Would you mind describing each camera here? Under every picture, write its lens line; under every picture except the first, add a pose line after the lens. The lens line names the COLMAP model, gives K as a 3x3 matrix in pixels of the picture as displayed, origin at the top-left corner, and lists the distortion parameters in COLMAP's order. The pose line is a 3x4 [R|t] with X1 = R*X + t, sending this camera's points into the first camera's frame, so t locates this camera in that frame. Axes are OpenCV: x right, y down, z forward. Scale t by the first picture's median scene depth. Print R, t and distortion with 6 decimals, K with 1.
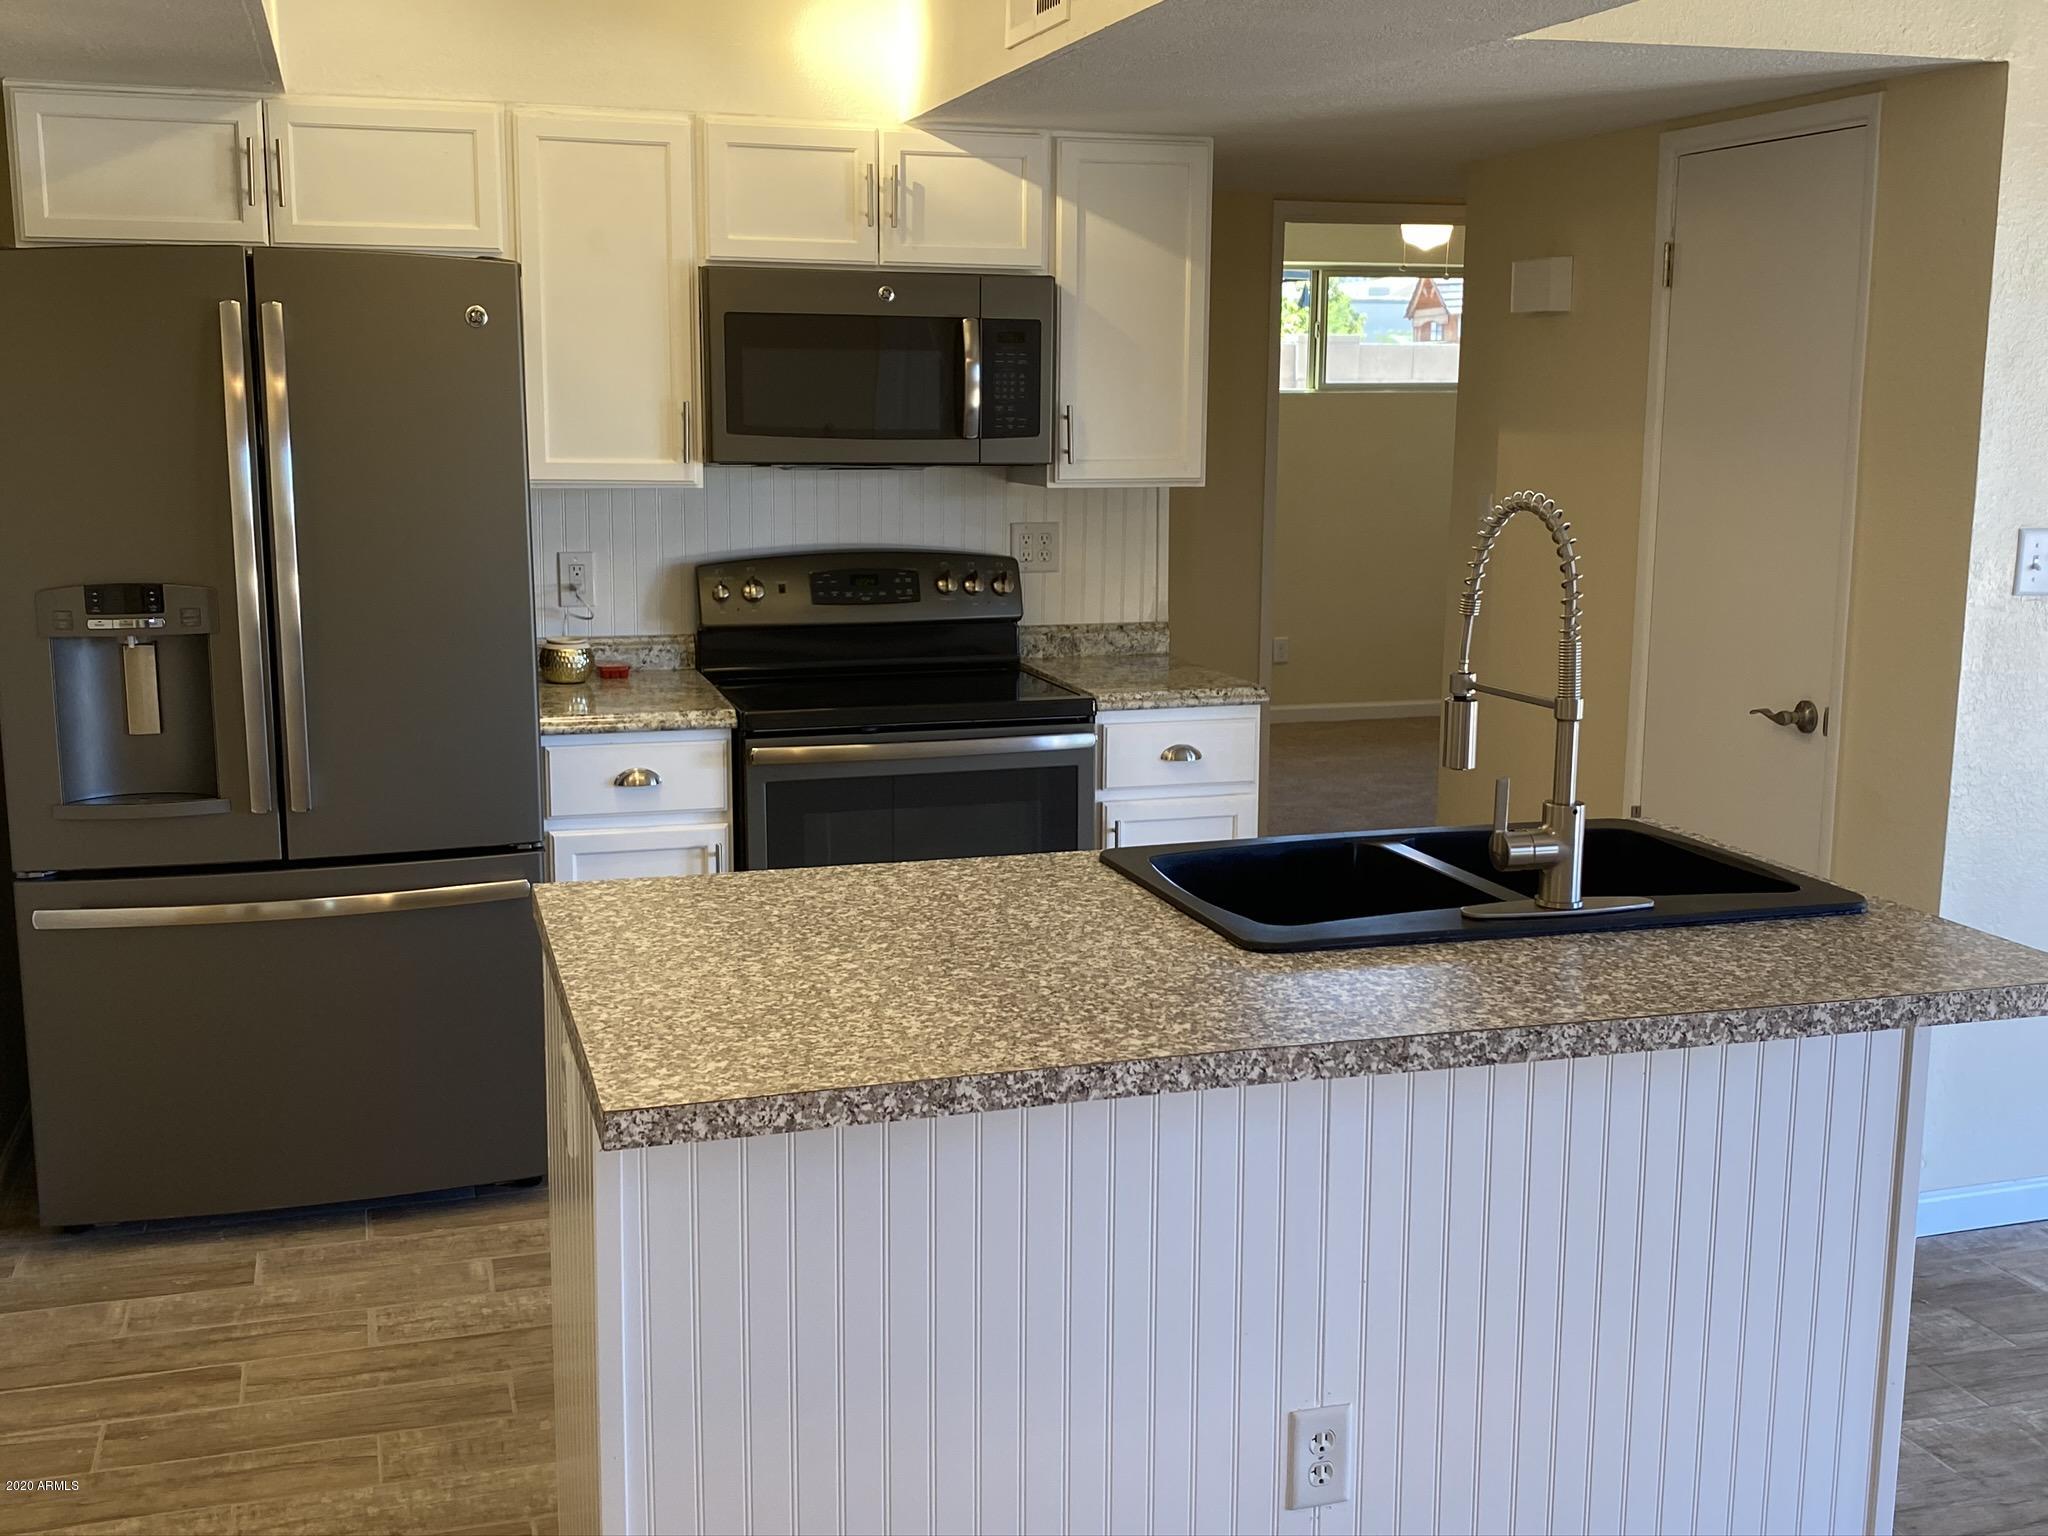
lens RADIAL K [[2074.0, 0, 1024.0], [0, 2074.0, 768.0], [0, 0, 1]] dist [0.074320, -0.269398]
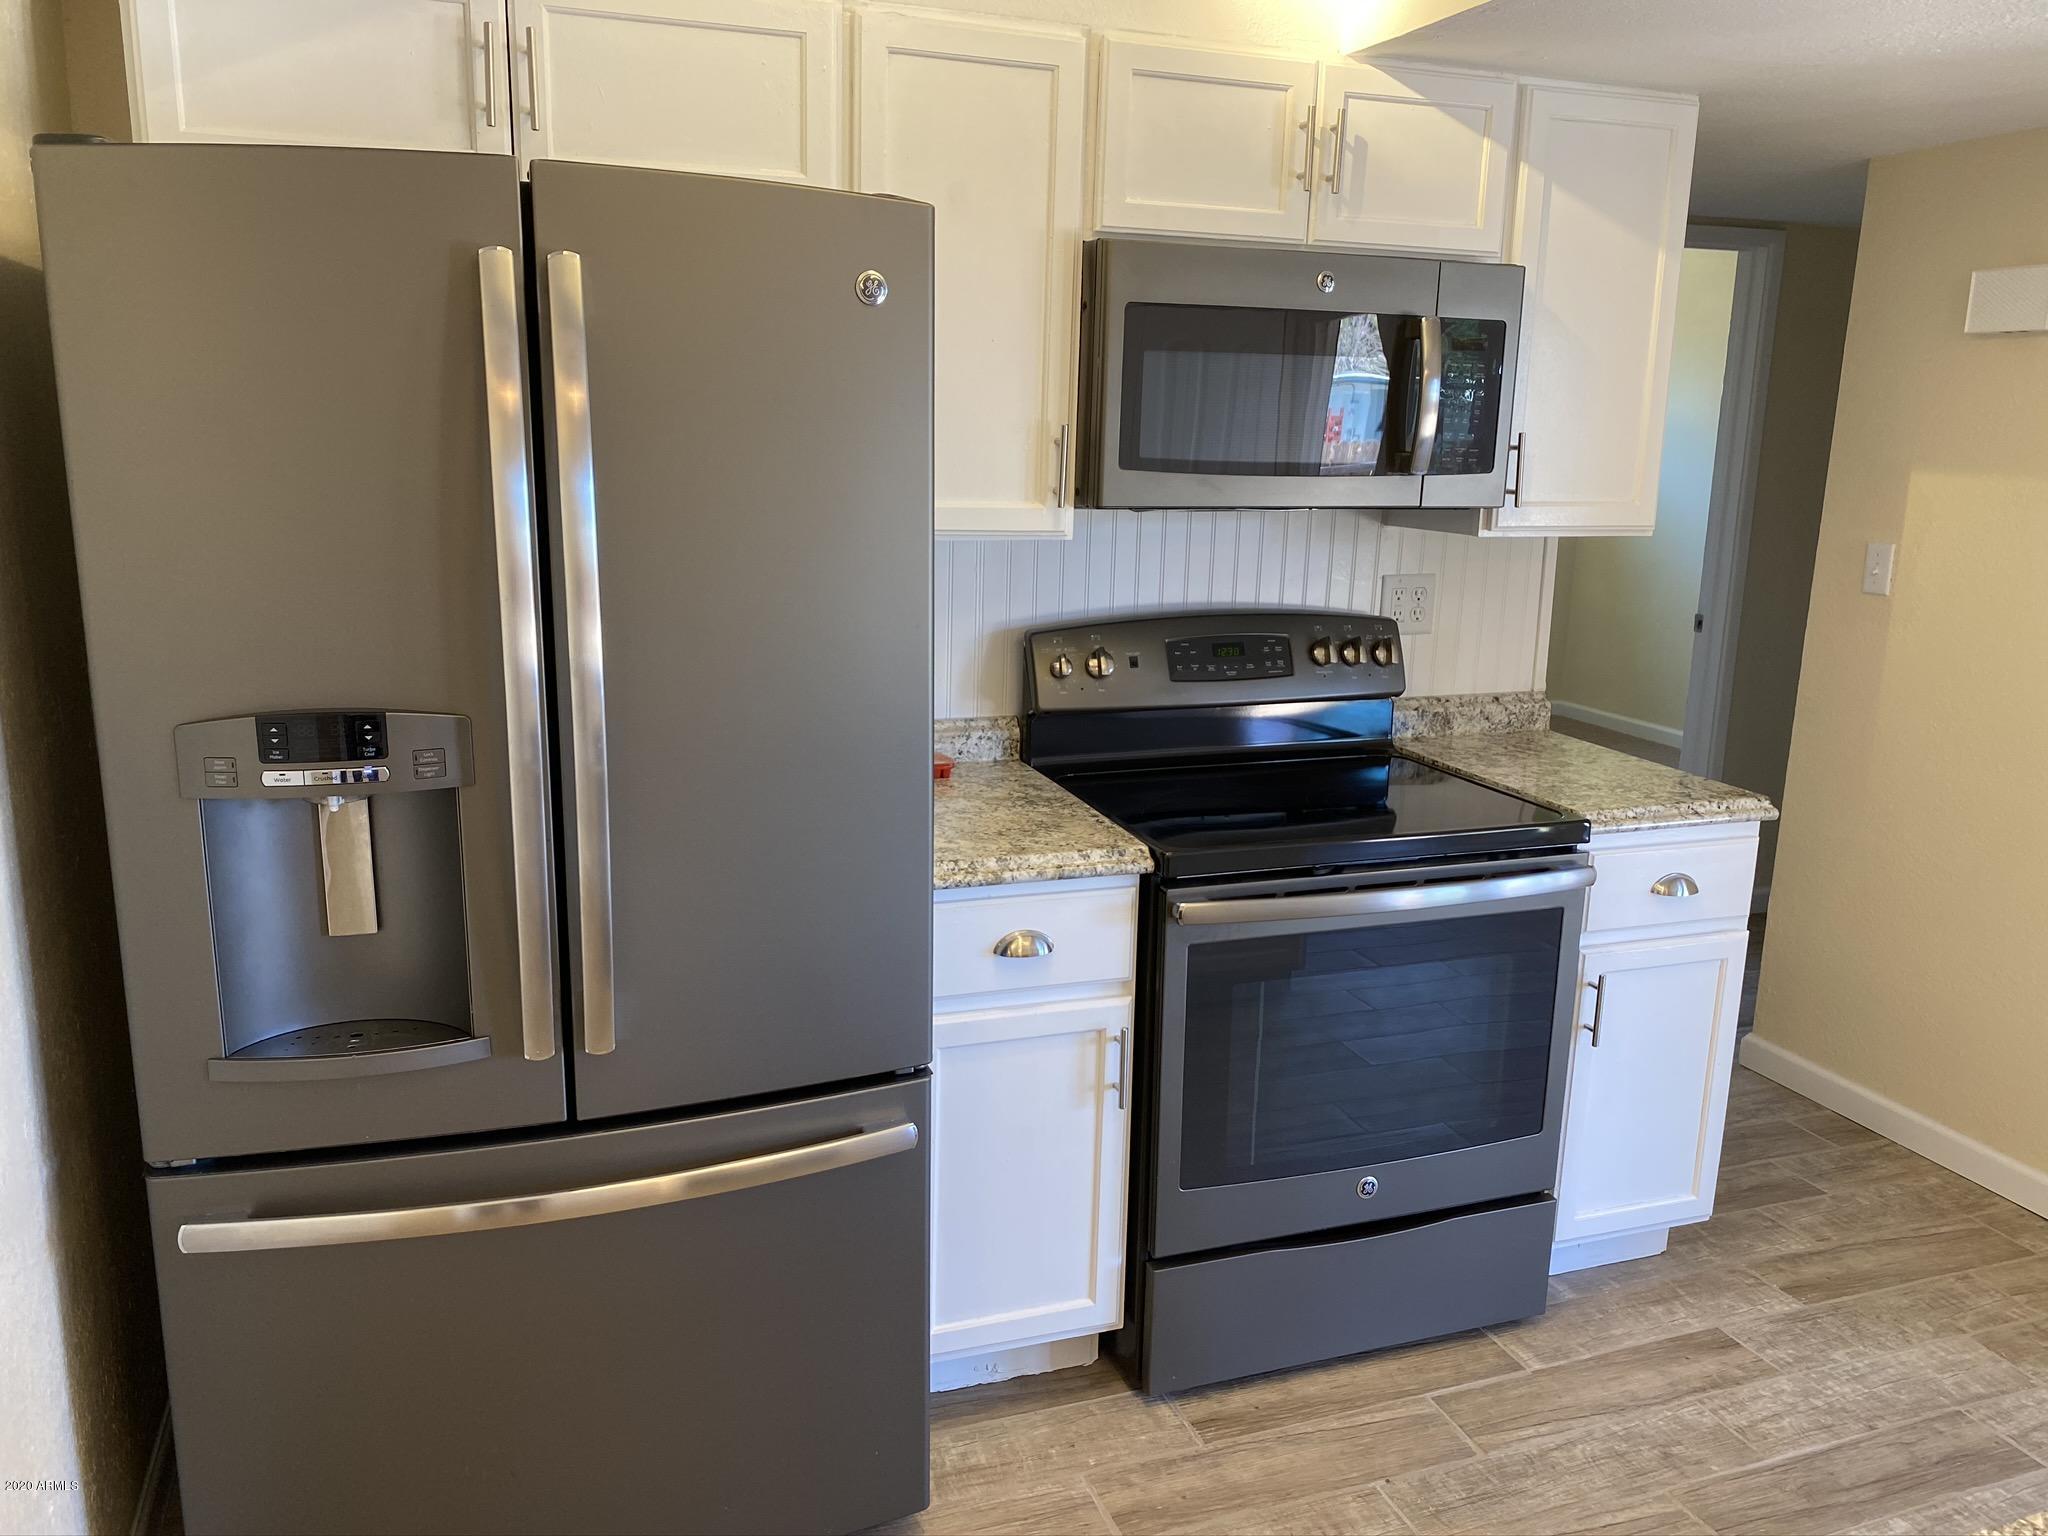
lens RADIAL K [[1577.9, 0, 1020.5], [0, 1577.9, 755.4], [0, 0, 1]] dist [0.094352, -0.209670]
pose [[0.998810, 0.004171, 0.048599, -0.203013], [-0.005924, 0.999335, 0.035987, -0.077067], [-0.048417, -0.036233, 0.998170, 0.423096]]
